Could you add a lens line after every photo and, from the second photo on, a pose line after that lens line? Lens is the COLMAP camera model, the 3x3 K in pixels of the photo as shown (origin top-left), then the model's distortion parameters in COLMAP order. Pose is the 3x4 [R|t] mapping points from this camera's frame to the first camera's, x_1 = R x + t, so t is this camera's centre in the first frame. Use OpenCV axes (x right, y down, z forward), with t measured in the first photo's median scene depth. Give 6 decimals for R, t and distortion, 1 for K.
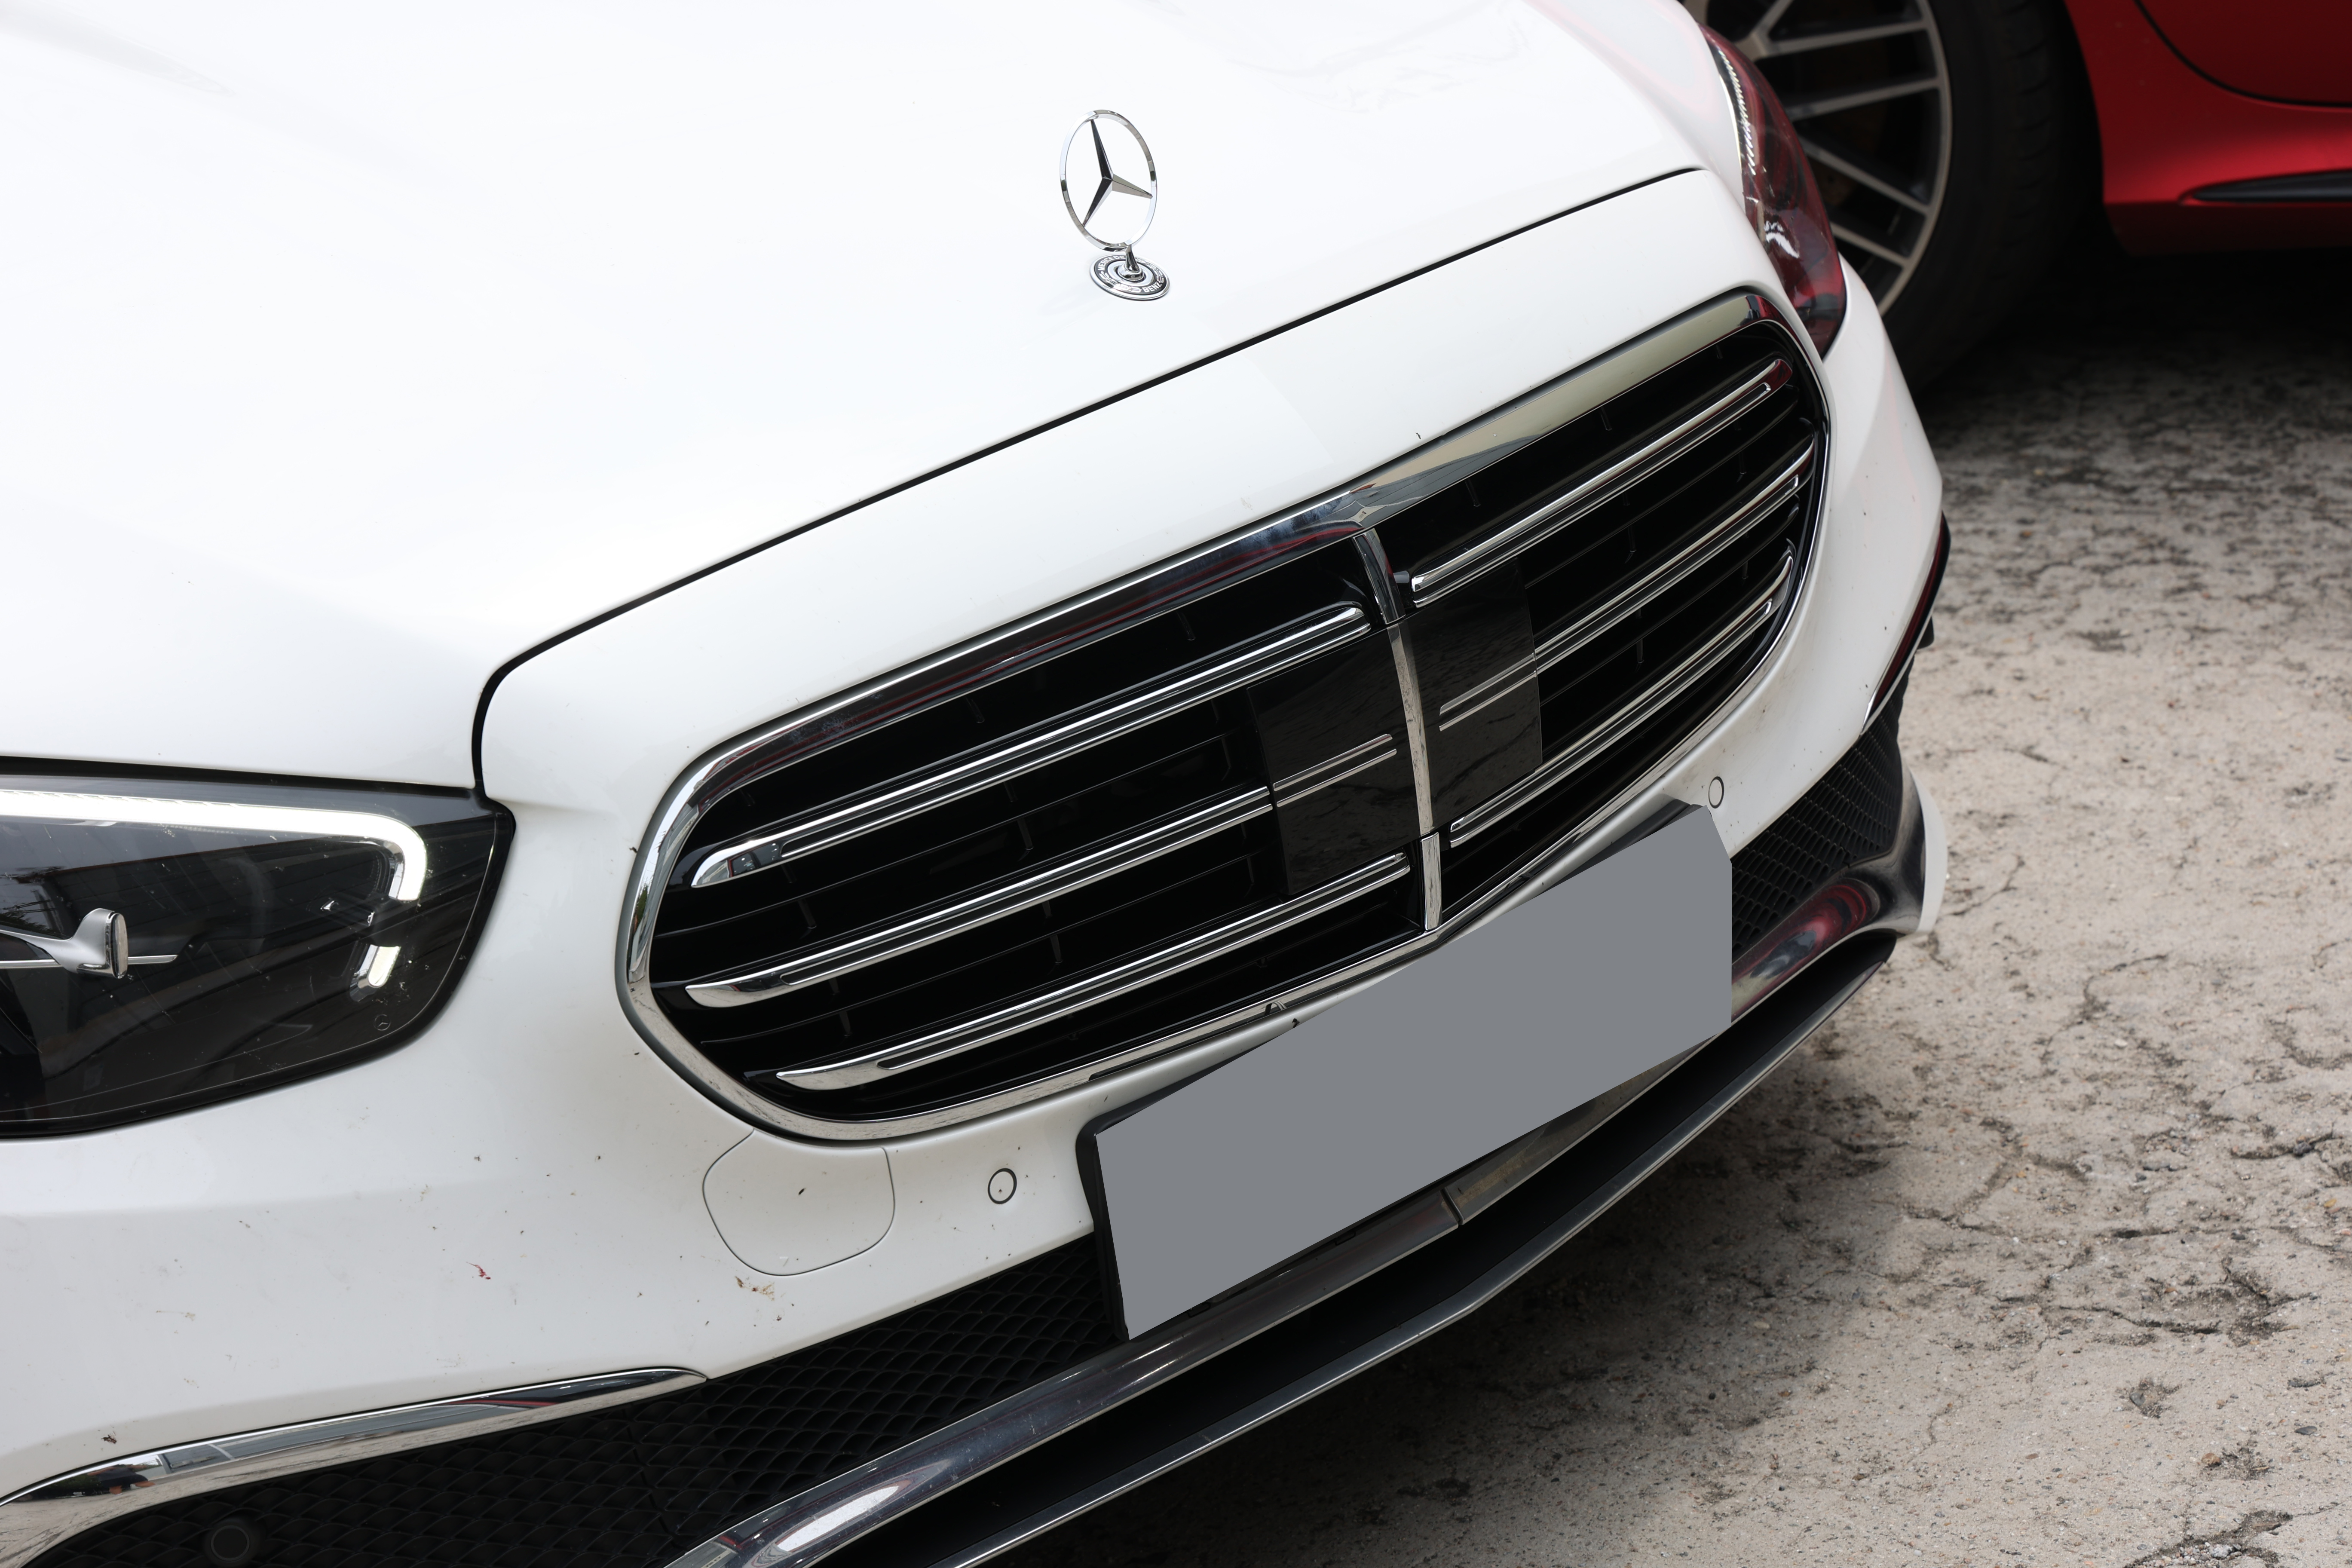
lens RADIAL K [[5450.3, 0, 1183.8], [0, 5450.3, 779.8], [0, 0, 1]] dist [0.116619, 0.000000]
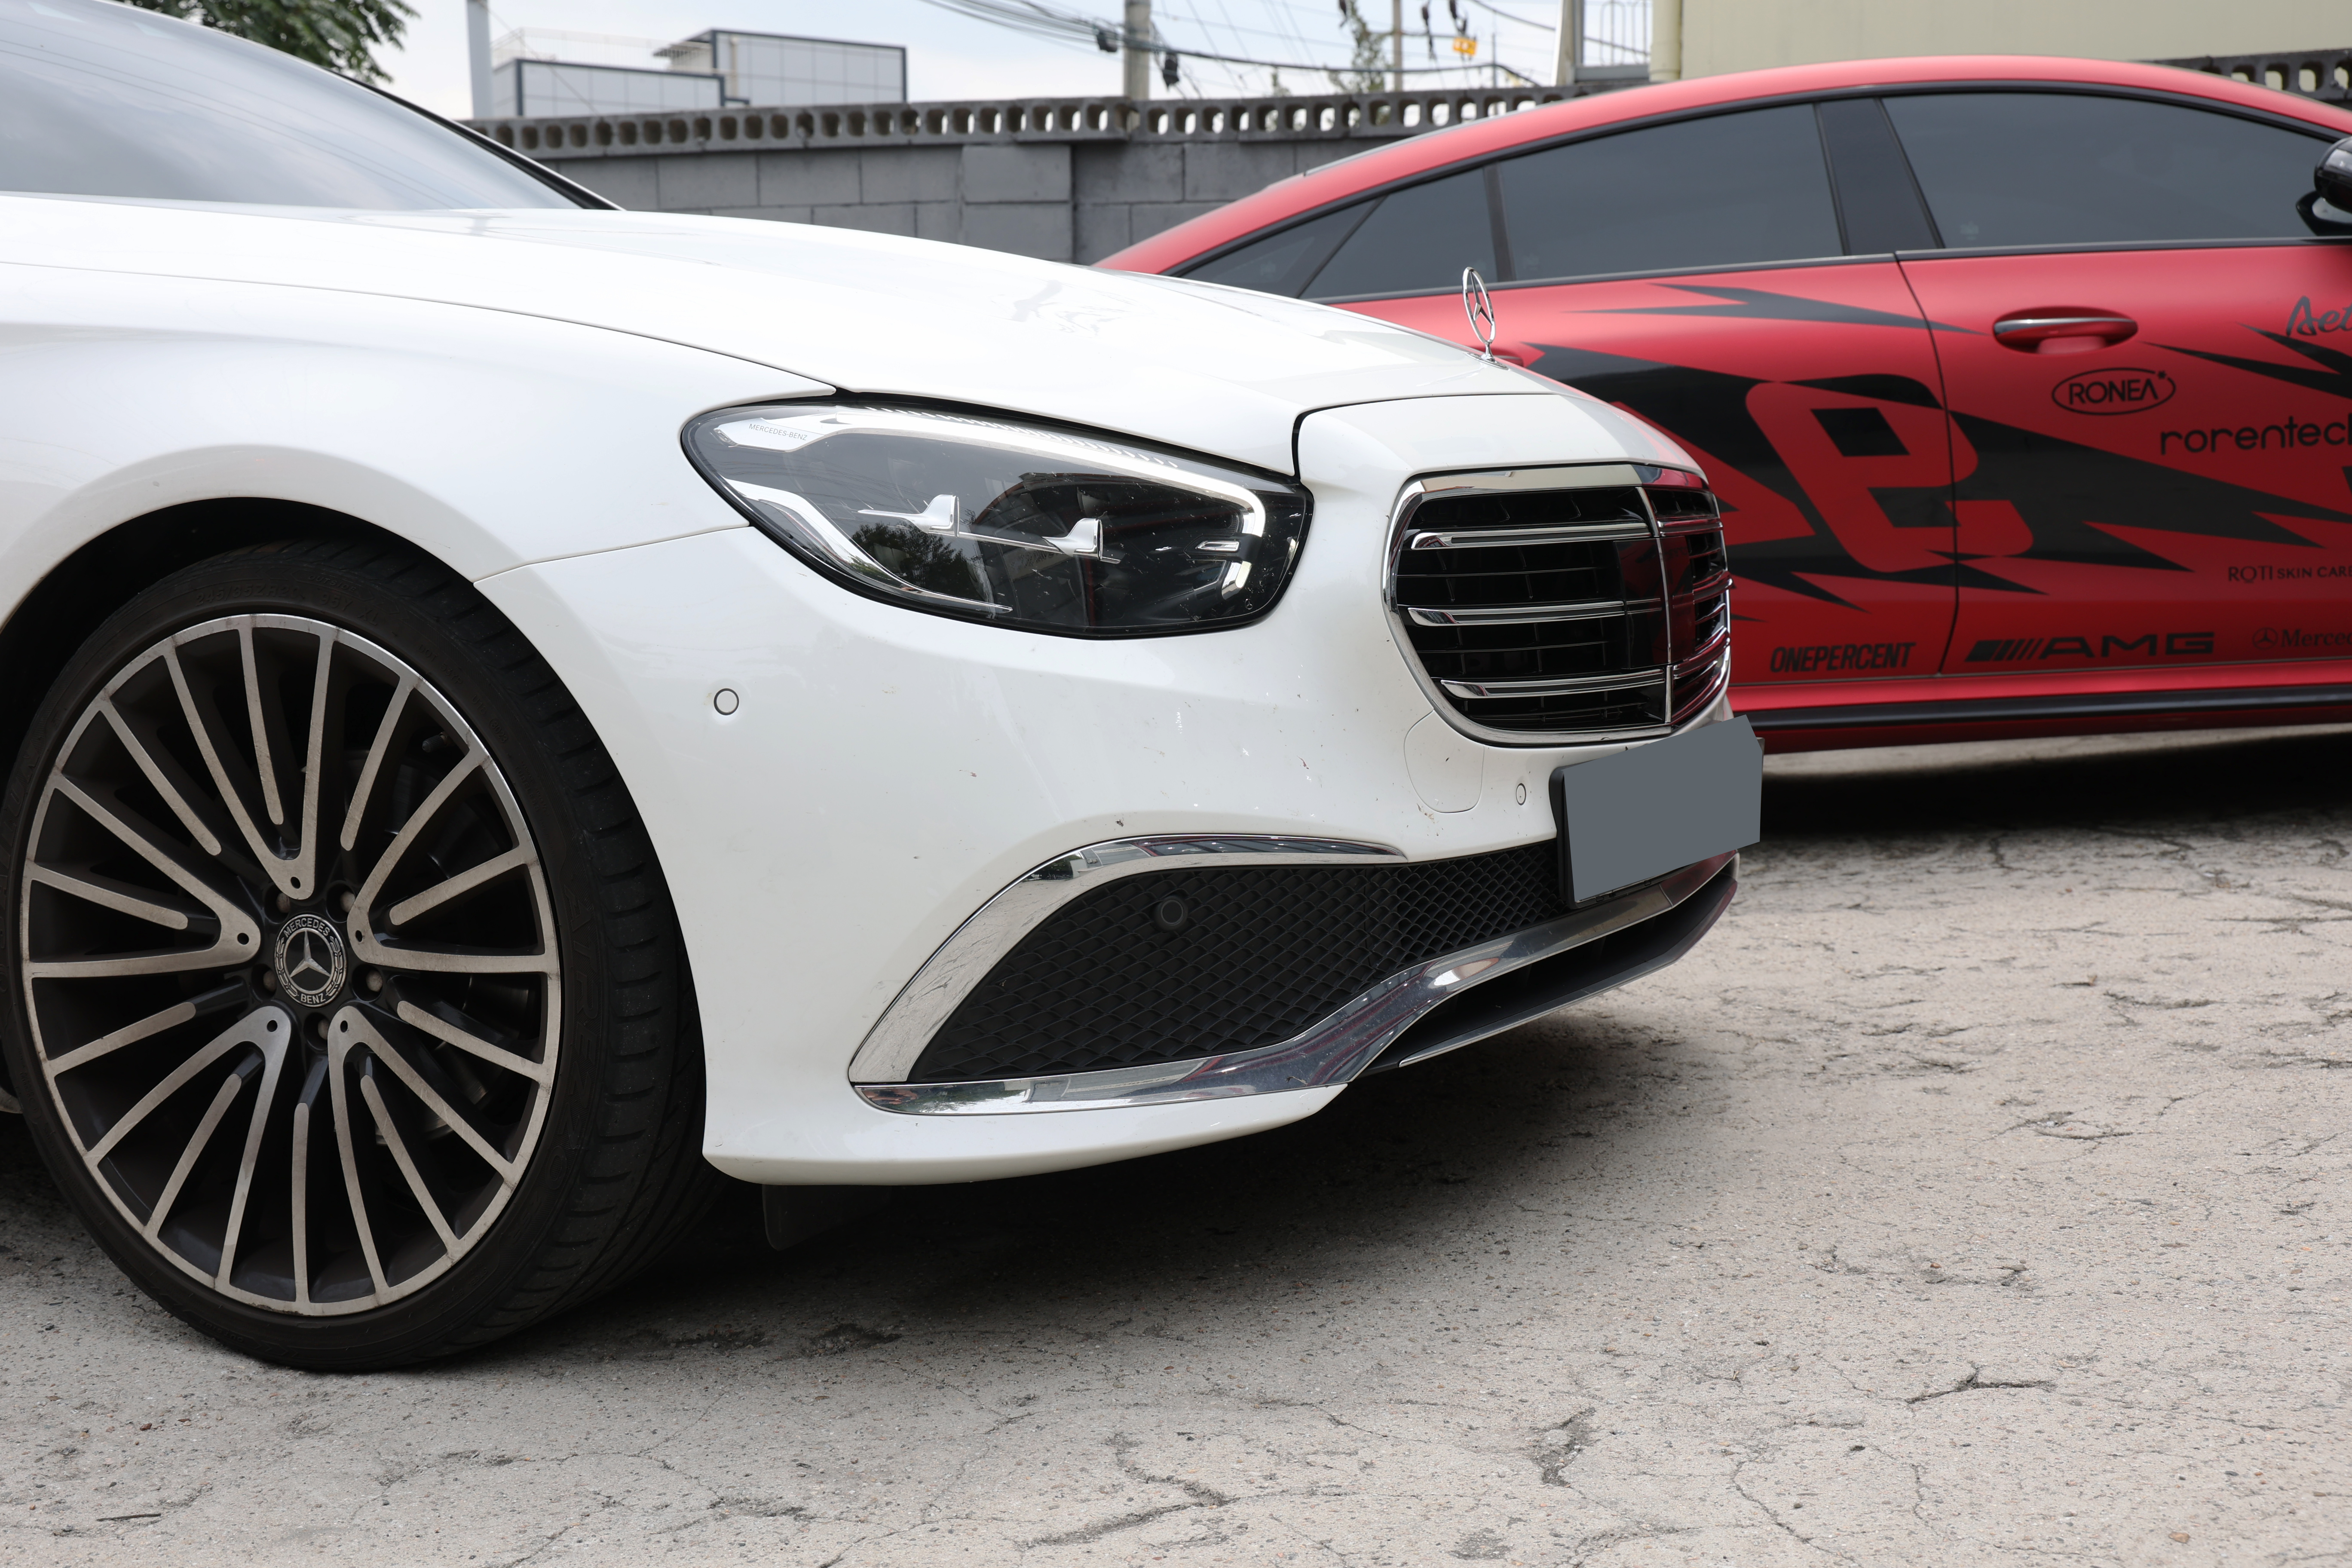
lens RADIAL K [[2646.9, 0, 1175.3], [0, 2646.9, 771.6], [0, 0, 1]] dist [0.038252, 0.000000]
pose [[0.966498, 0.041245, 0.253337, -0.355066], [0.032653, 0.959227, -0.280743, 0.303649], [-0.254587, 0.279610, 0.925745, 0.289459]]
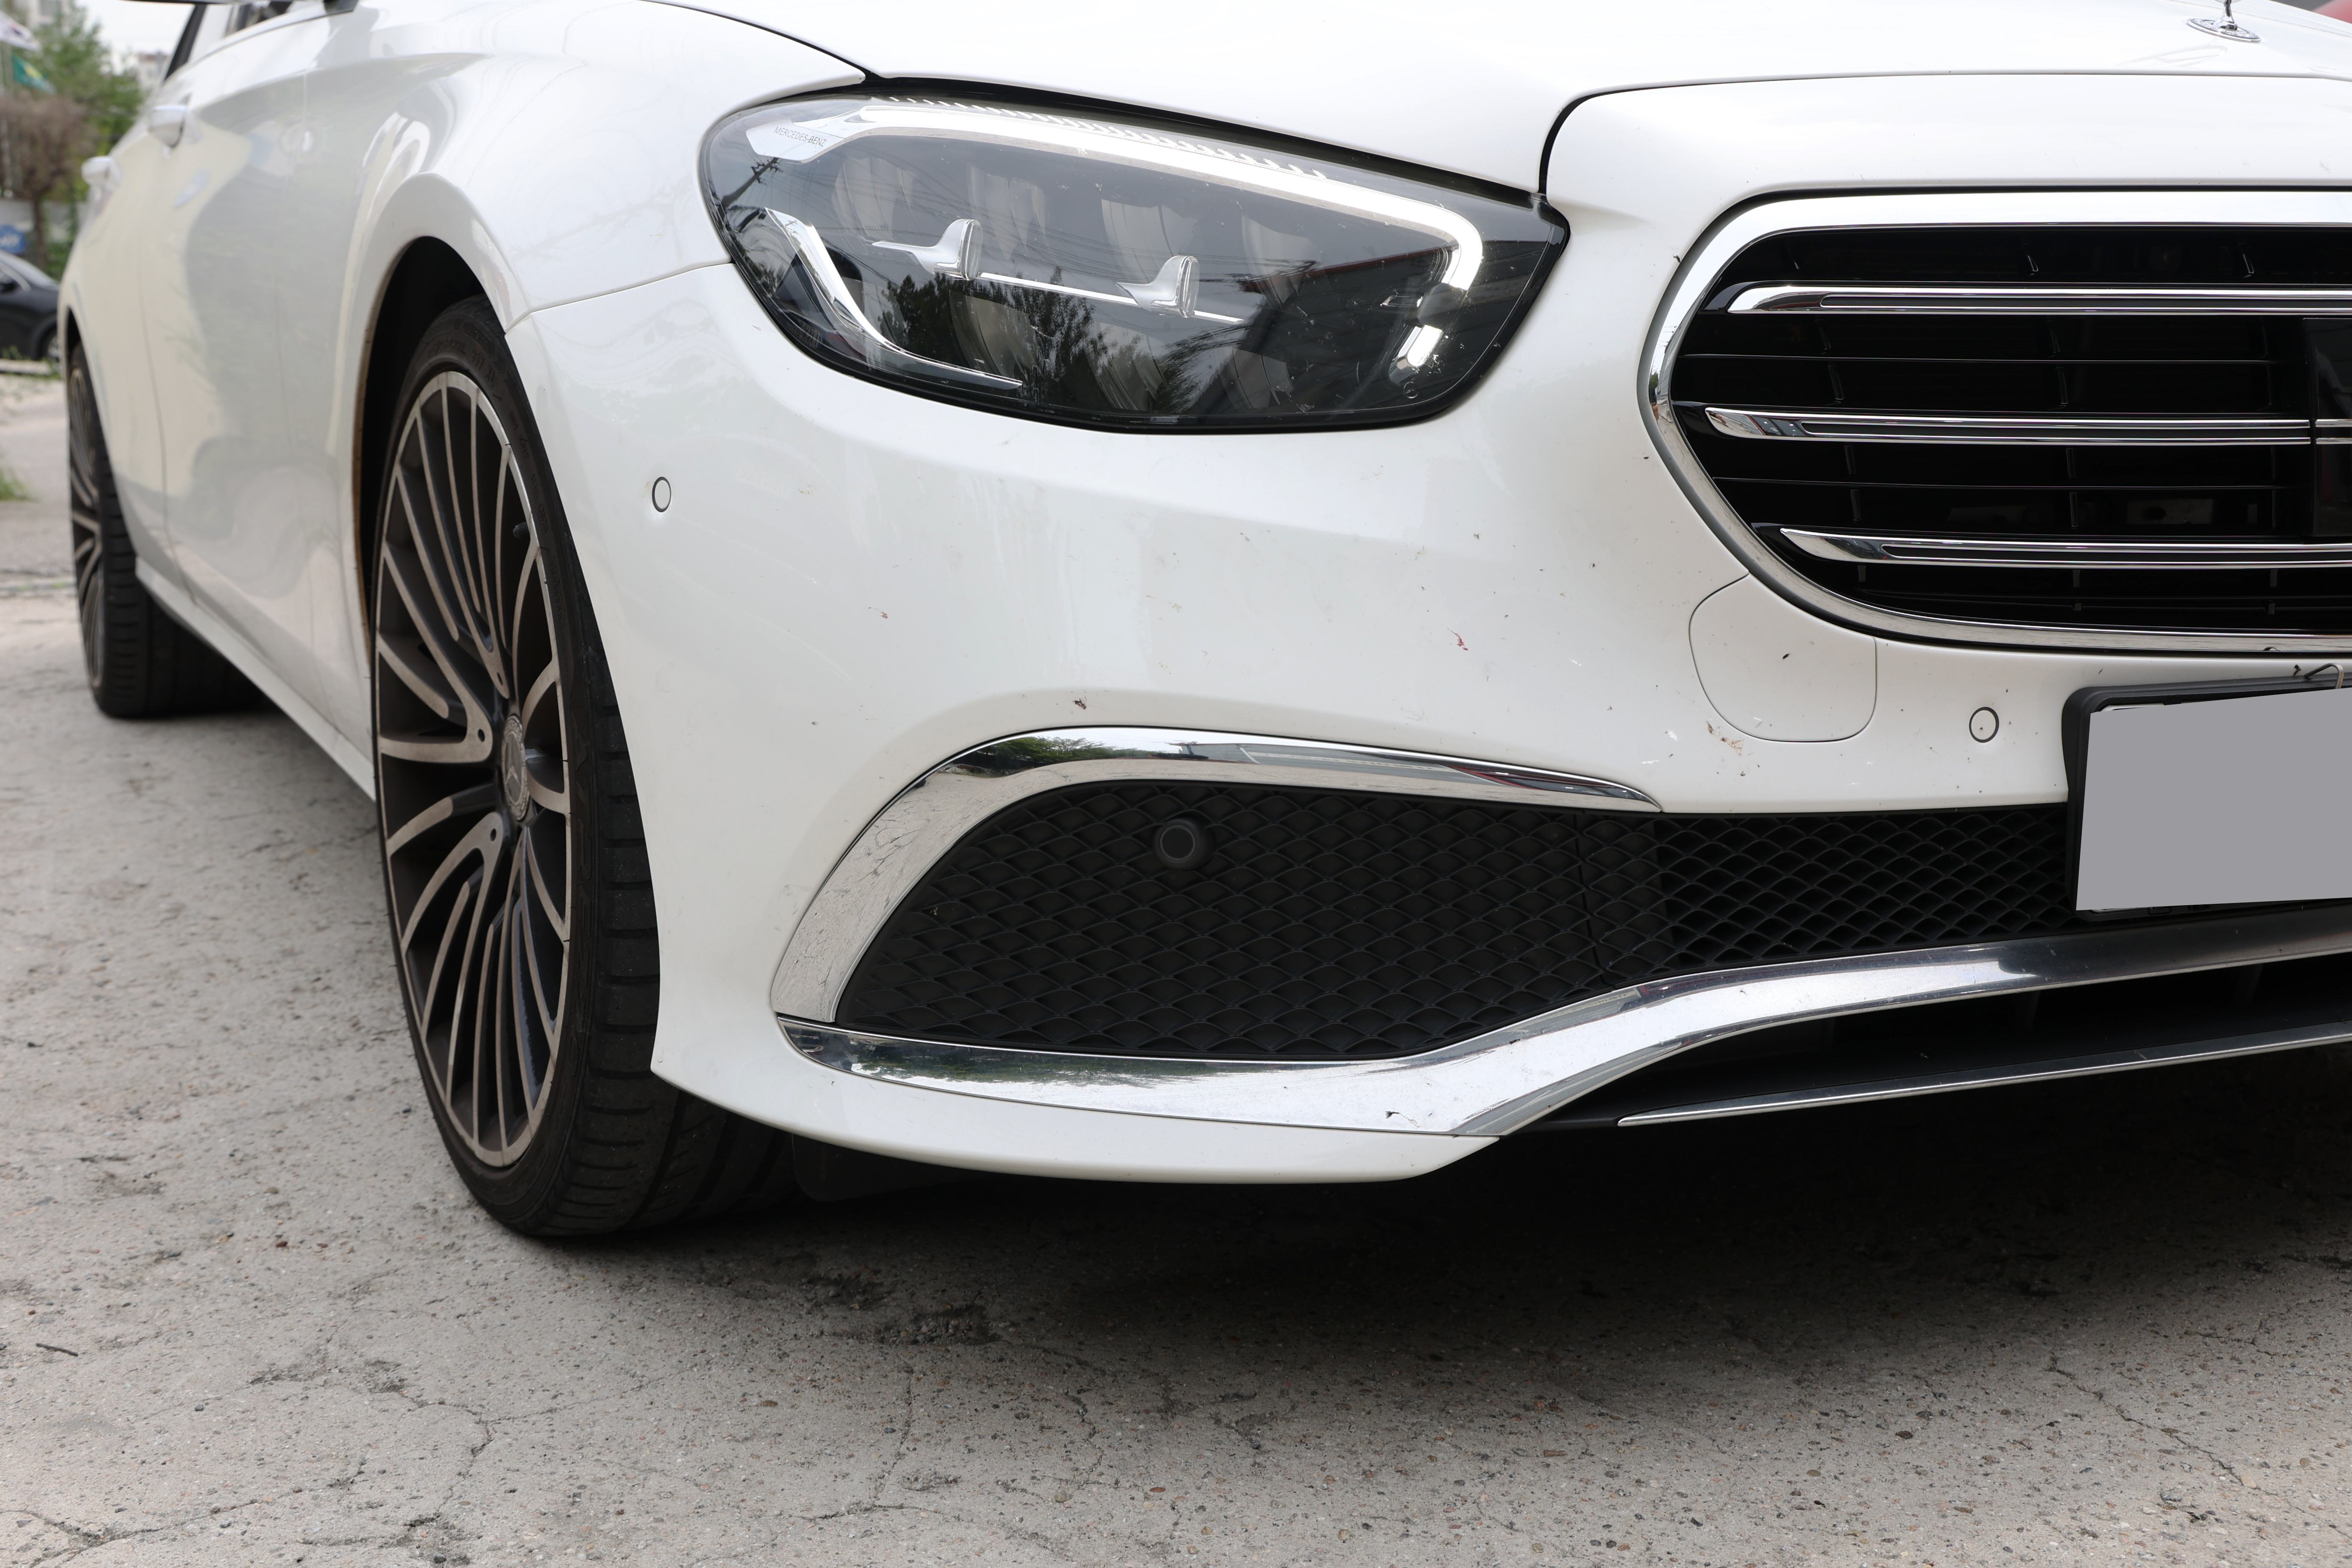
lens RADIAL K [[2489.8, 0, 1176.3], [0, 2489.8, 792.0], [0, 0, 1]] dist [-0.006488, 0.000000]
pose [[0.930104, 0.145083, -0.337429, -0.015377], [-0.204685, 0.967545, -0.148190, 0.195297], [0.304978, 0.206898, 0.929614, 0.543907]]
